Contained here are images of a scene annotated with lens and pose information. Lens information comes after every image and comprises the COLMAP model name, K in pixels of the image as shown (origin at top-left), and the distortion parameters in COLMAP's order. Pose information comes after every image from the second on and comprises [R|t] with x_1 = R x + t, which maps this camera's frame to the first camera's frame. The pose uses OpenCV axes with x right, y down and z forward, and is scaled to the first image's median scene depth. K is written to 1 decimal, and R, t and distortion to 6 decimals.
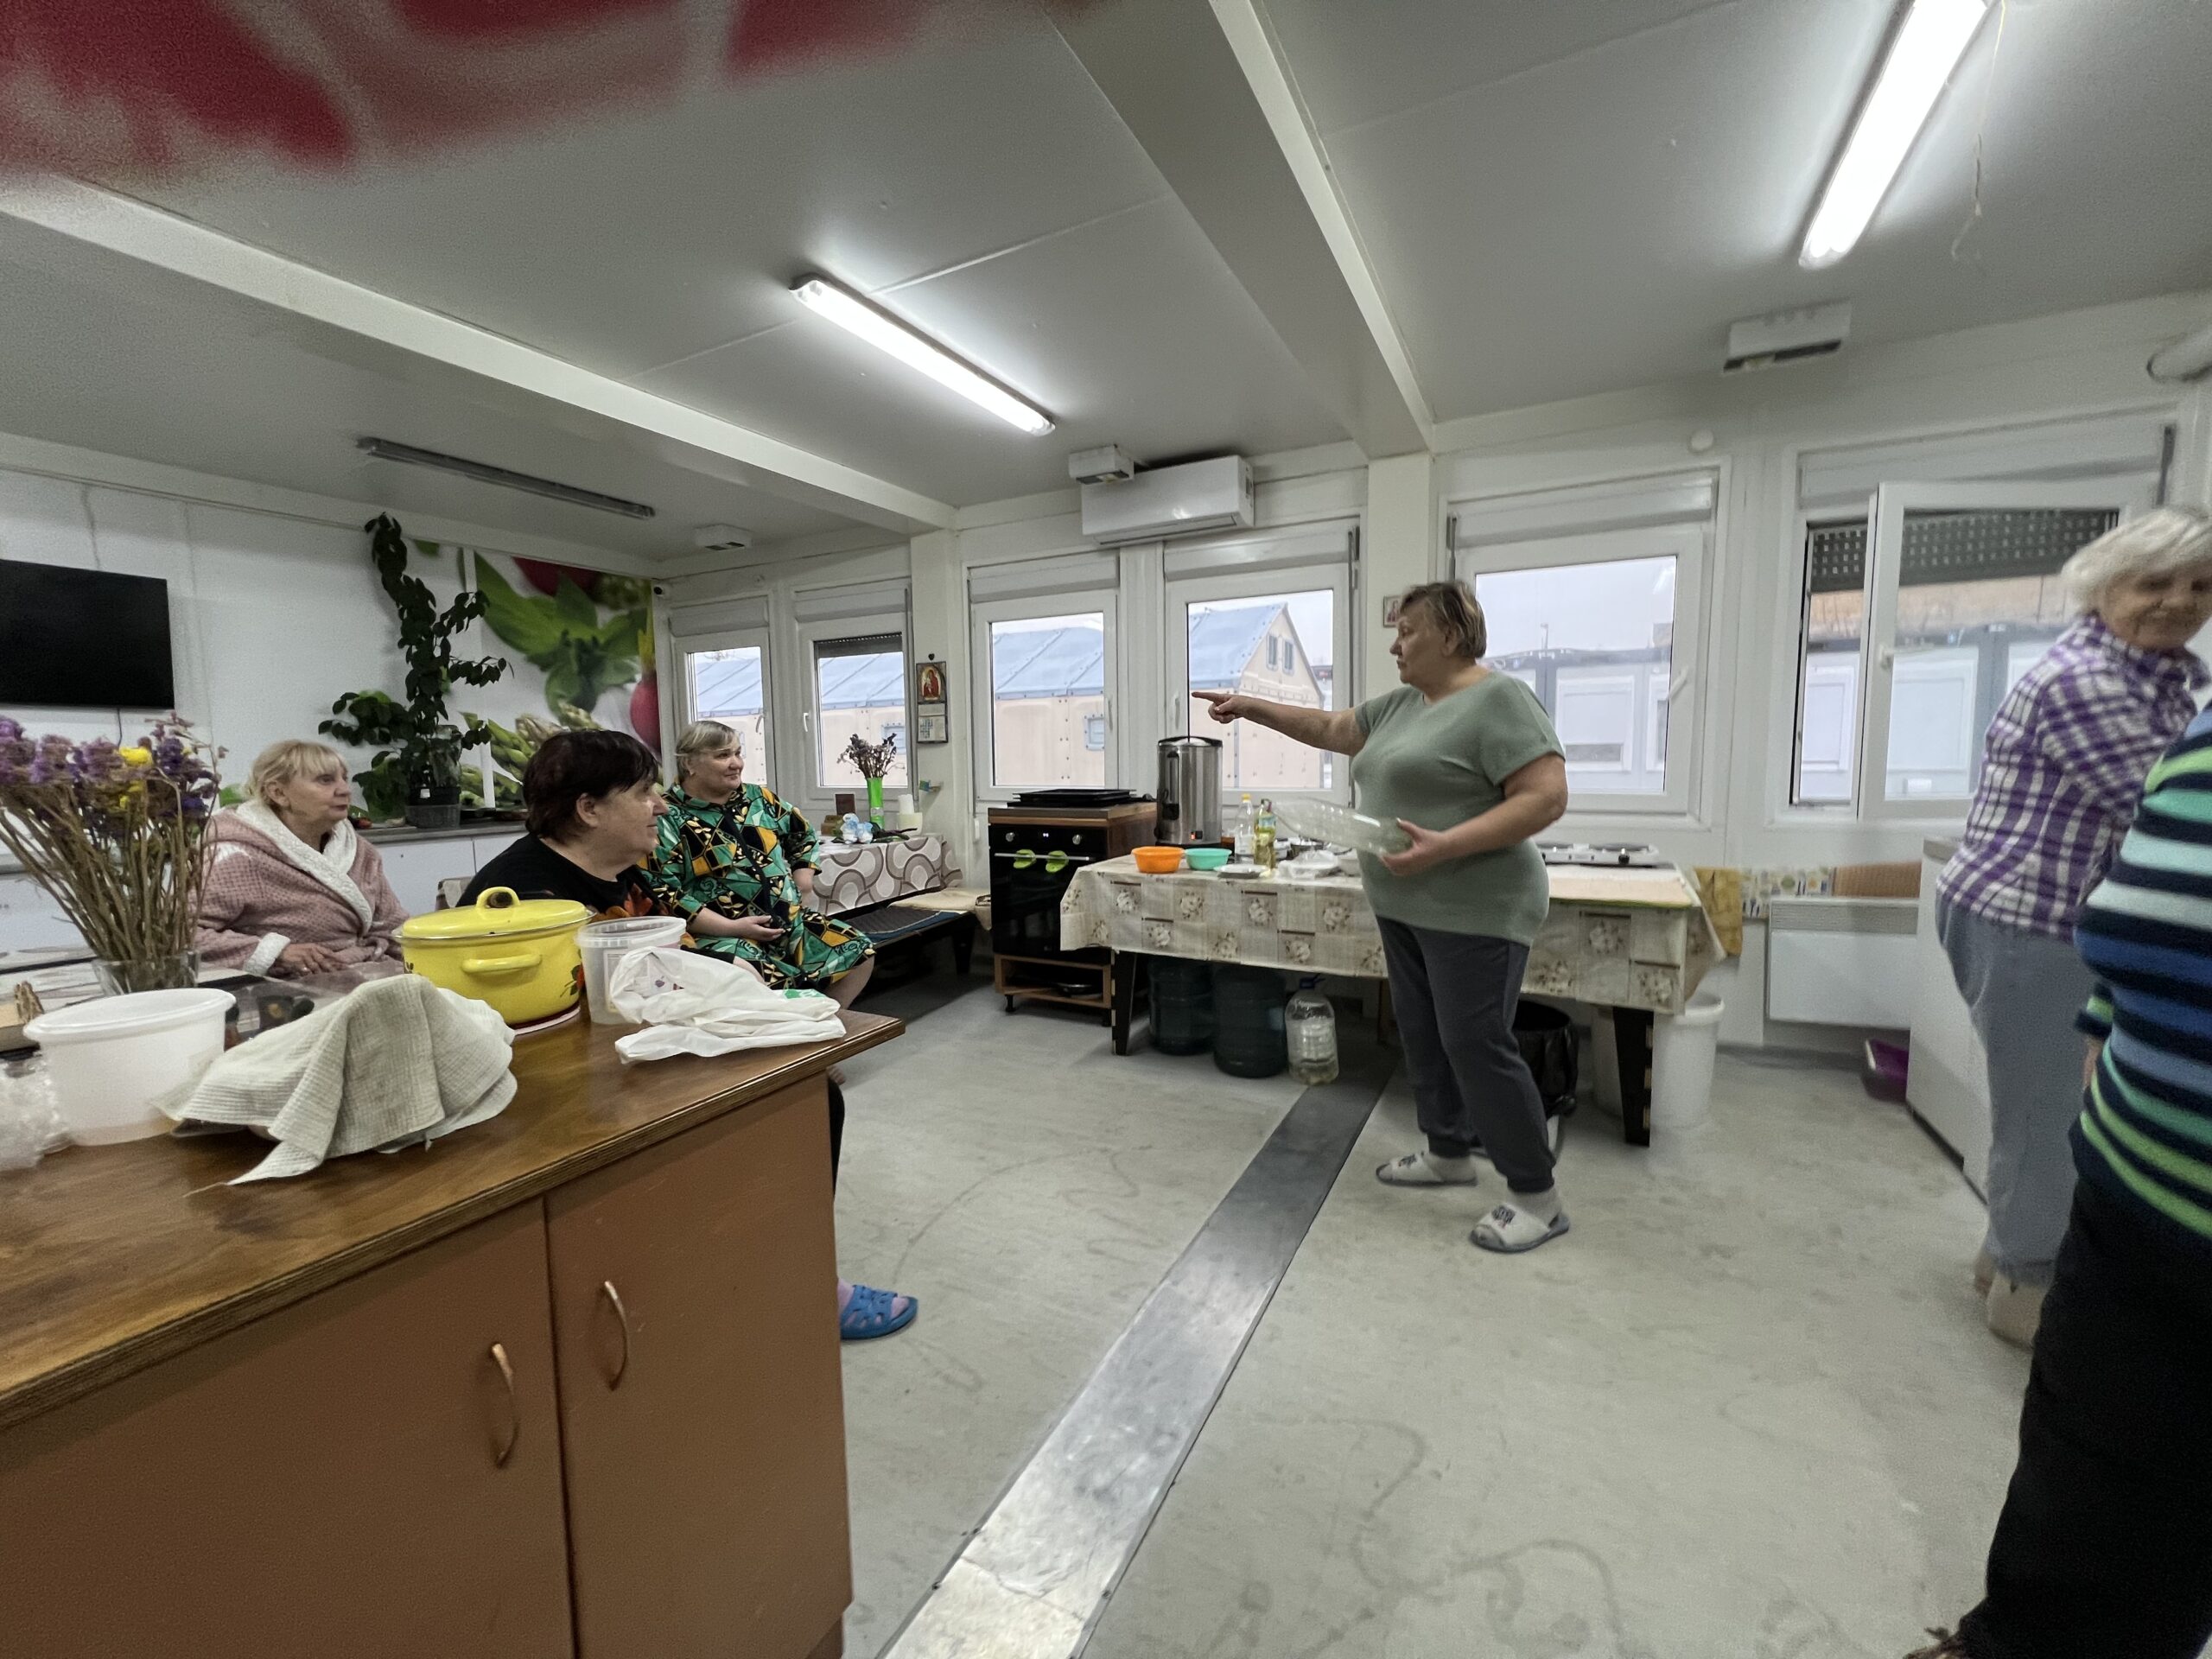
lens RADIAL K [[886.4, 0, 1103.7], [0, 886.4, 833.8], [0, 0, 1]] dist [0.001197, 0.000307]
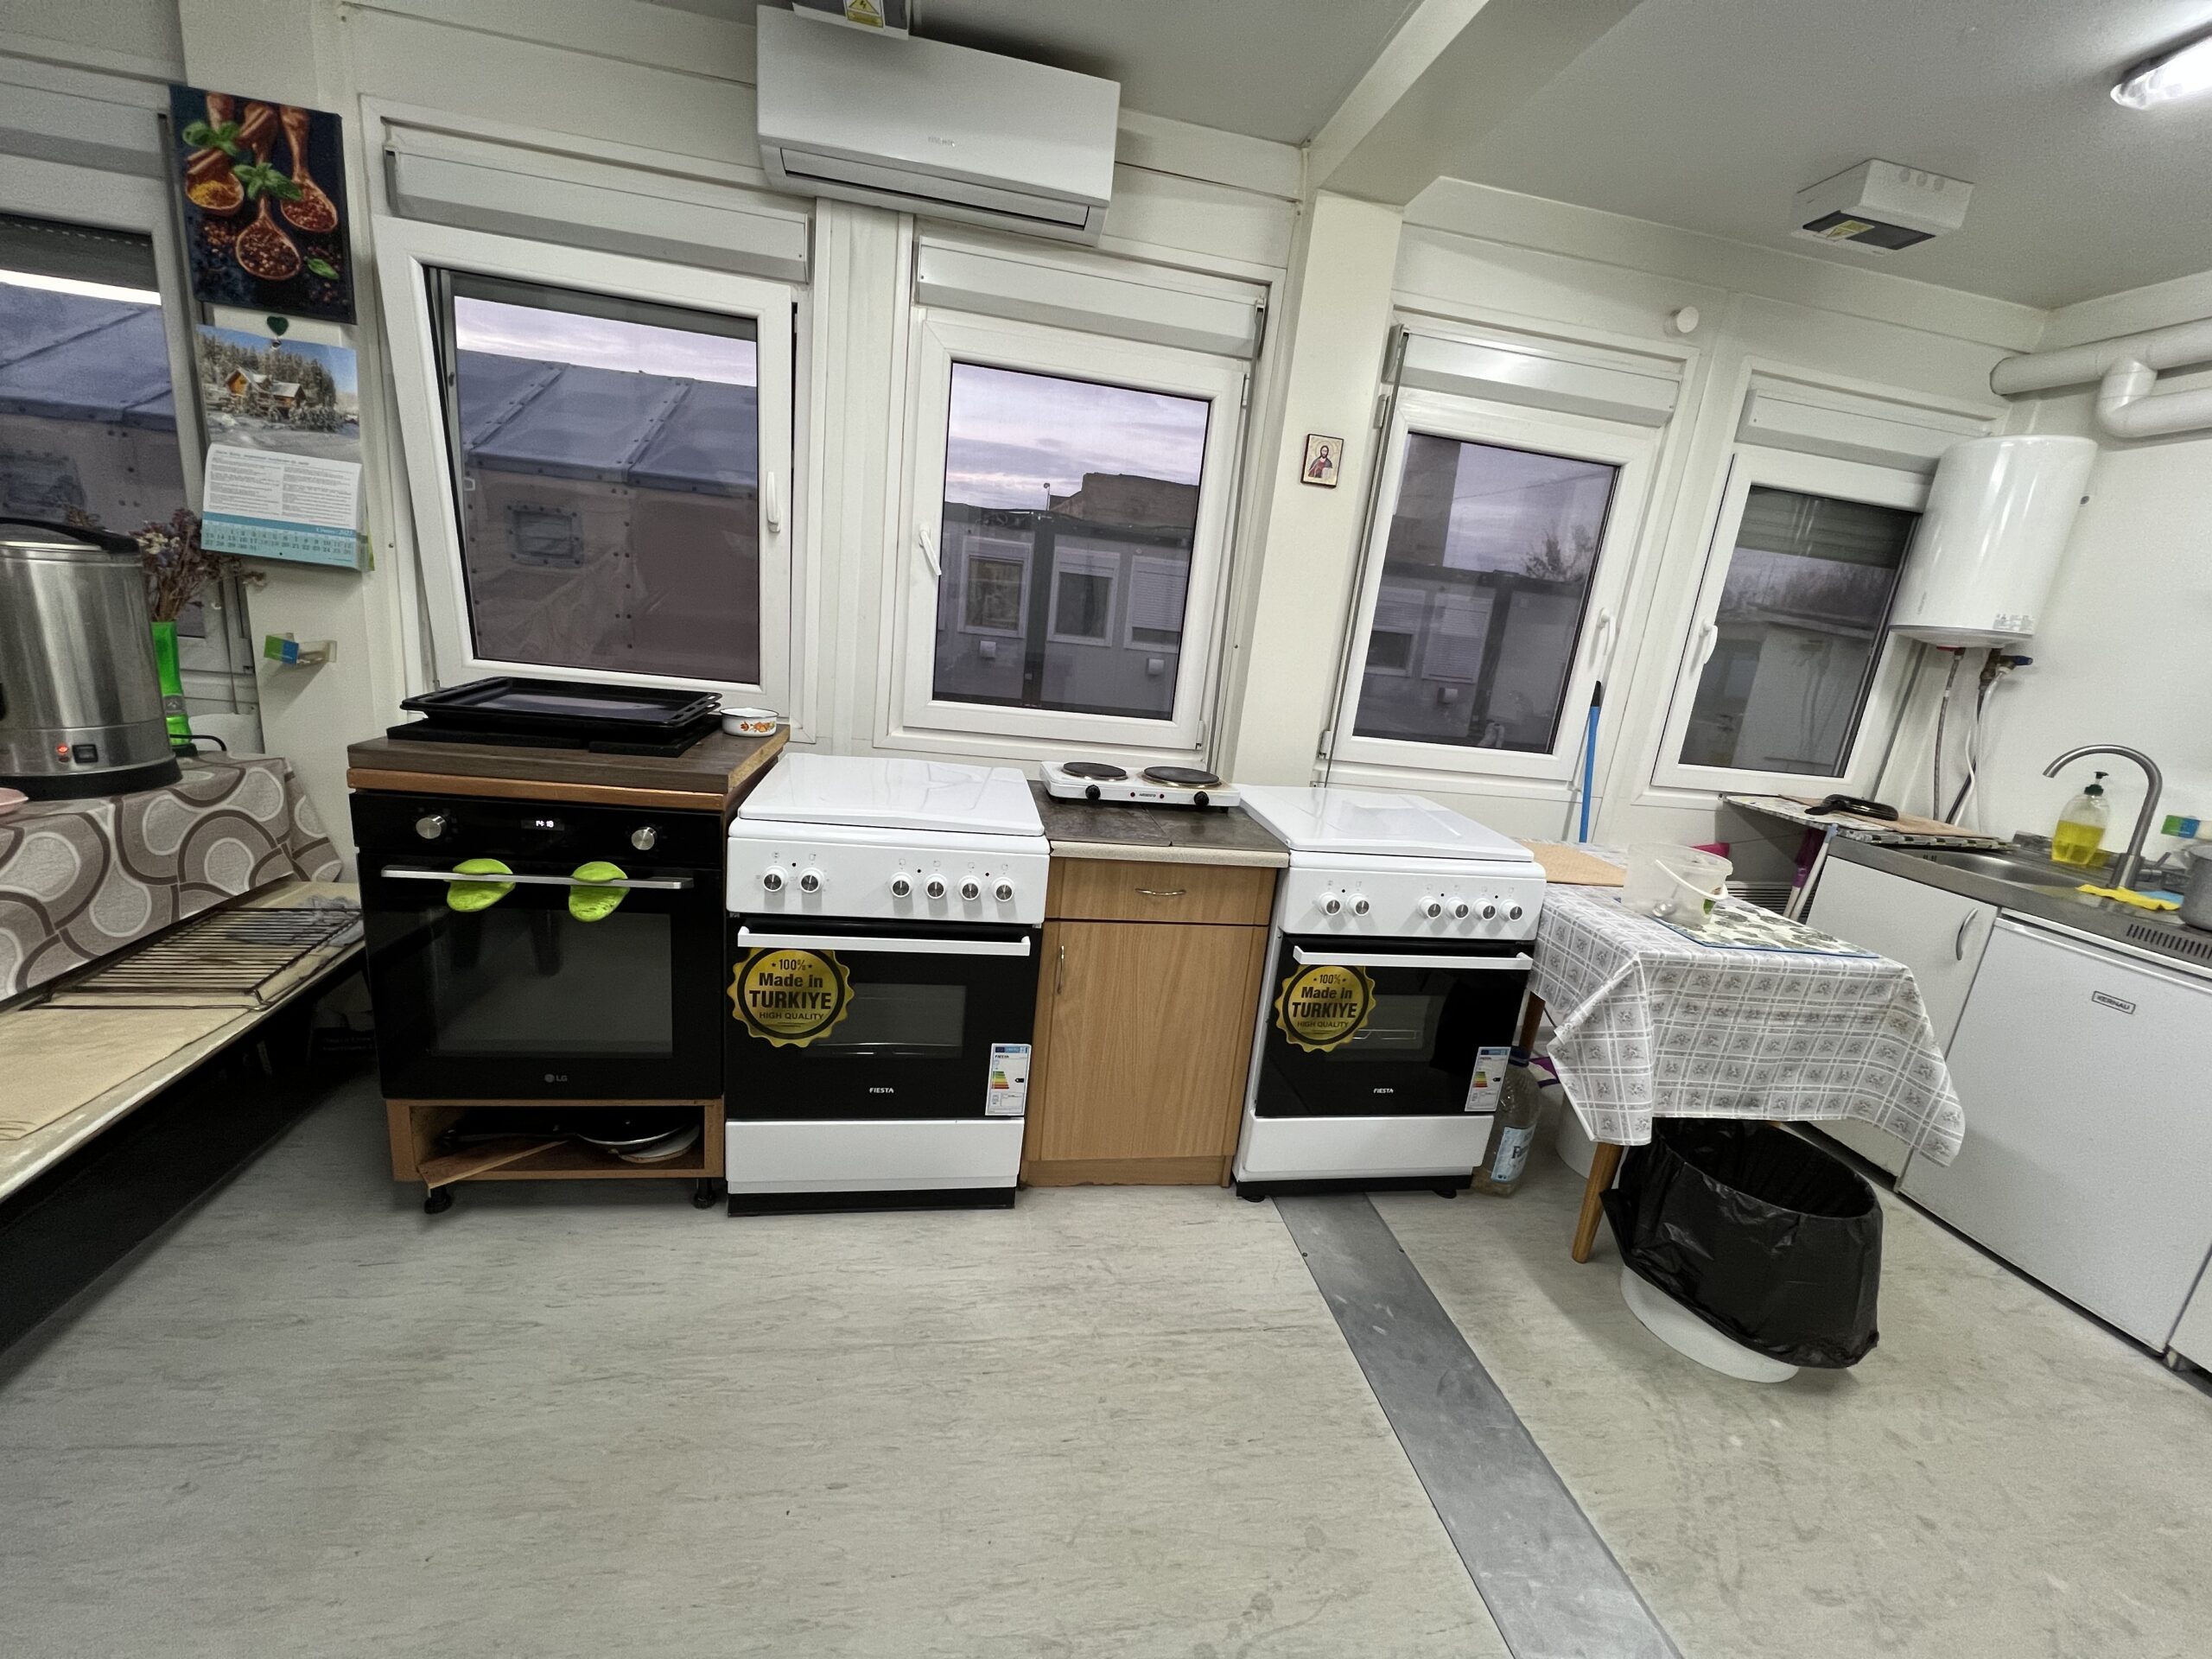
lens RADIAL K [[886.4, 0, 1114.6], [0, 886.4, 810.6], [0, 0, 1]] dist [0.001197, 0.000307]
pose [[0.772608, -0.050608, 0.632864, -0.188671], [-0.049572, 0.988966, 0.139604, -0.076018], [-0.632946, -0.139231, 0.761574, 0.520127]]
